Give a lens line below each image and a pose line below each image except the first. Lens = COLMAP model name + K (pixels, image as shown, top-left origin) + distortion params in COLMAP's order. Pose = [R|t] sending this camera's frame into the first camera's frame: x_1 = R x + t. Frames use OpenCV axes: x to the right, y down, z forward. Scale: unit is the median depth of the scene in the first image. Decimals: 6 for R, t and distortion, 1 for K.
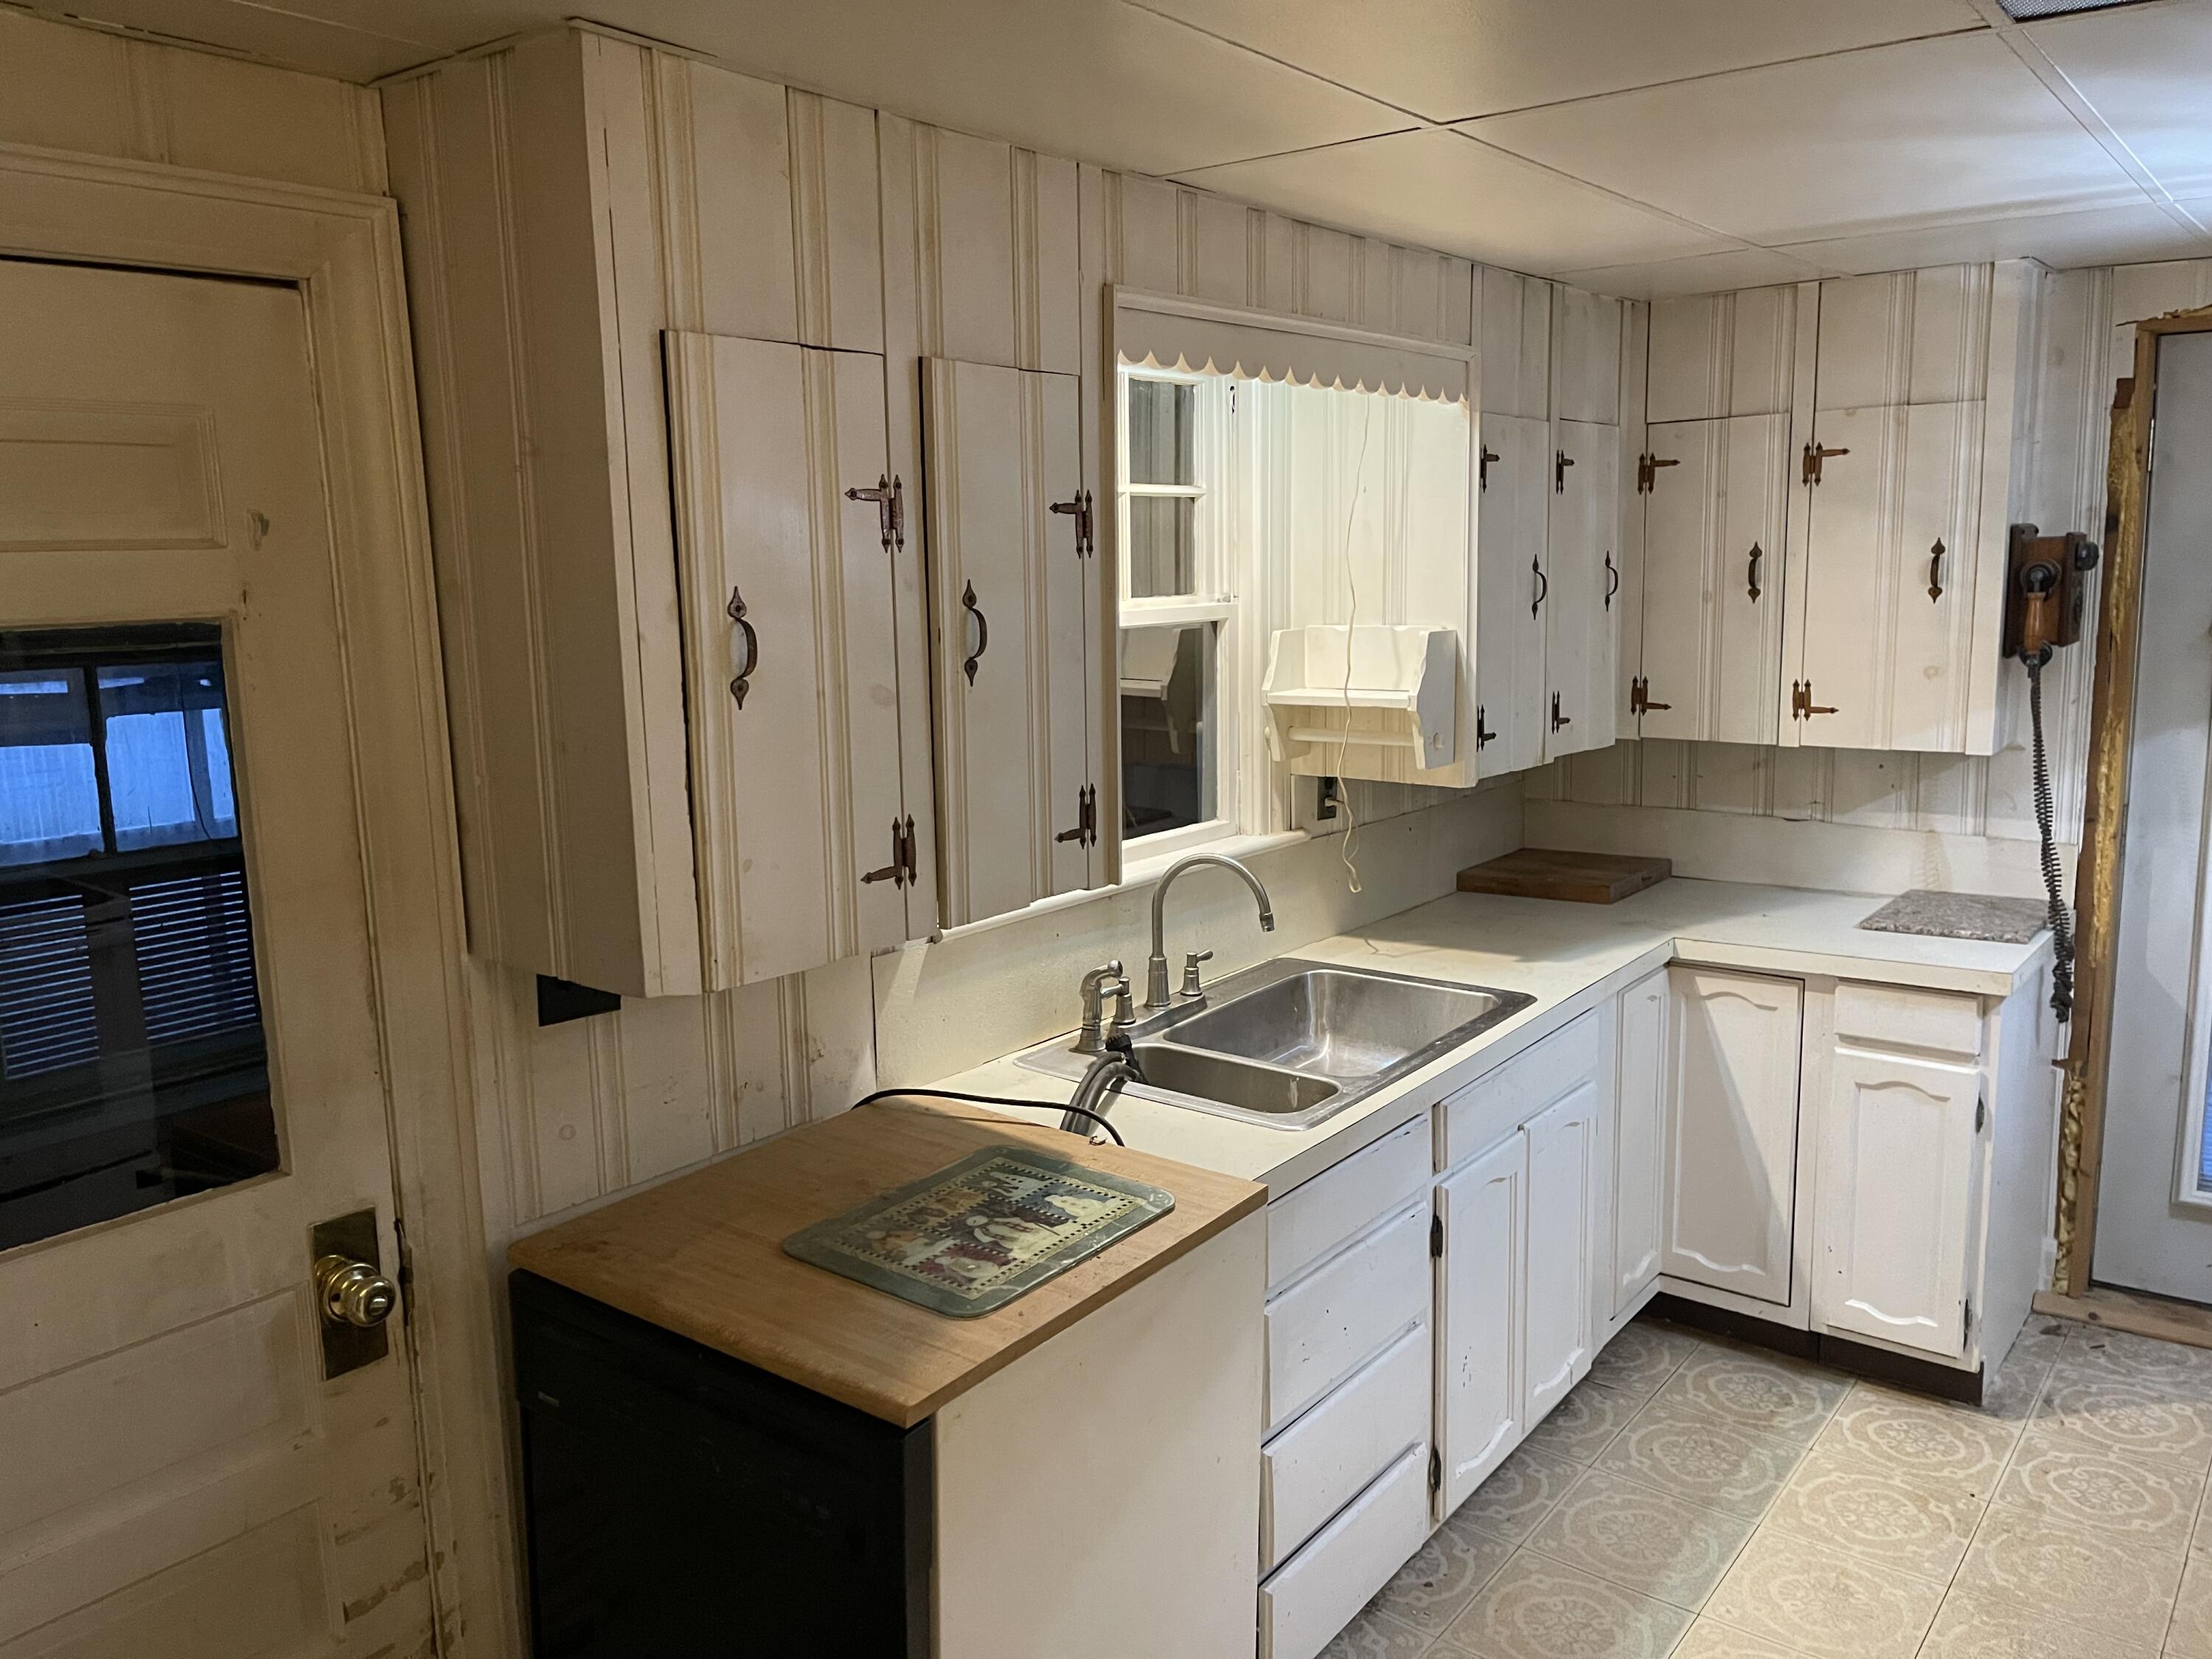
lens RADIAL K [[1653.7, 0, 1108.7], [0, 1653.7, 836.9], [0, 0, 1]] dist [0.070596, -0.094676]
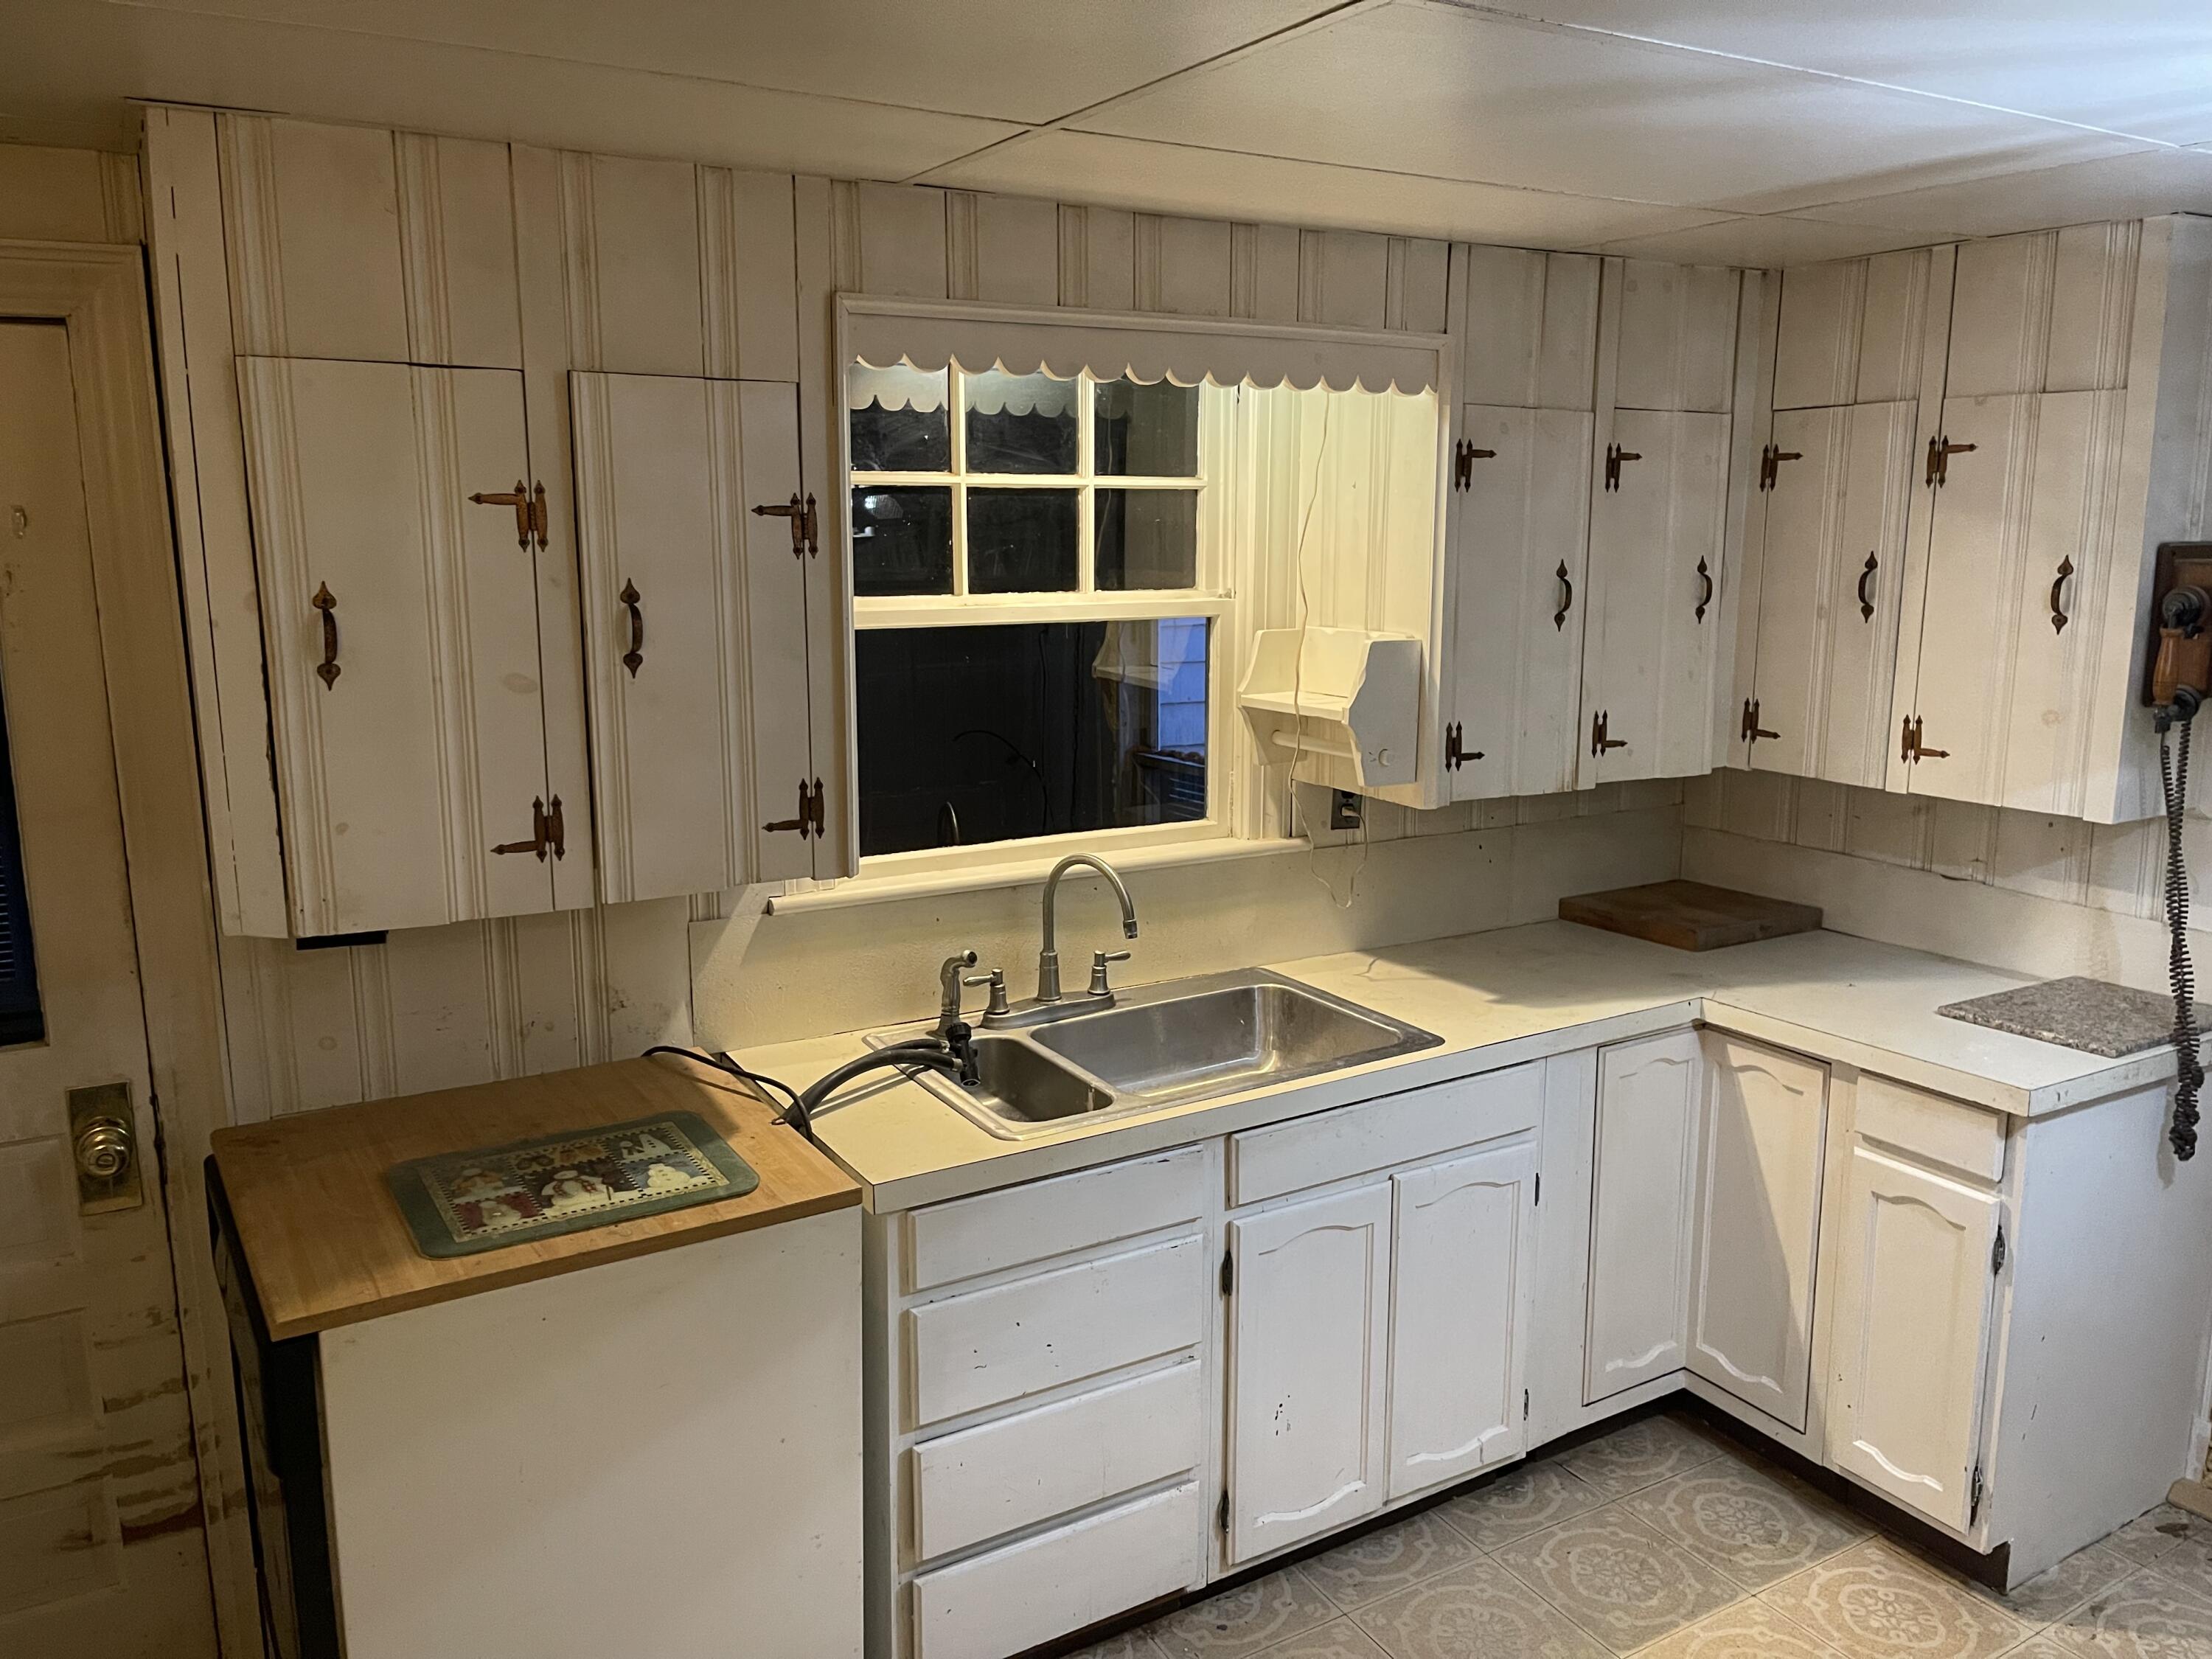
lens RADIAL K [[1653.7, 0, 1111.0], [0, 1653.7, 839.0], [0, 0, 1]] dist [0.070596, -0.094676]
pose [[0.934226, 0.090903, -0.344902, 0.414548], [-0.081846, 0.995811, 0.040762, -0.040754], [0.347163, -0.009852, 0.937753, 0.073051]]
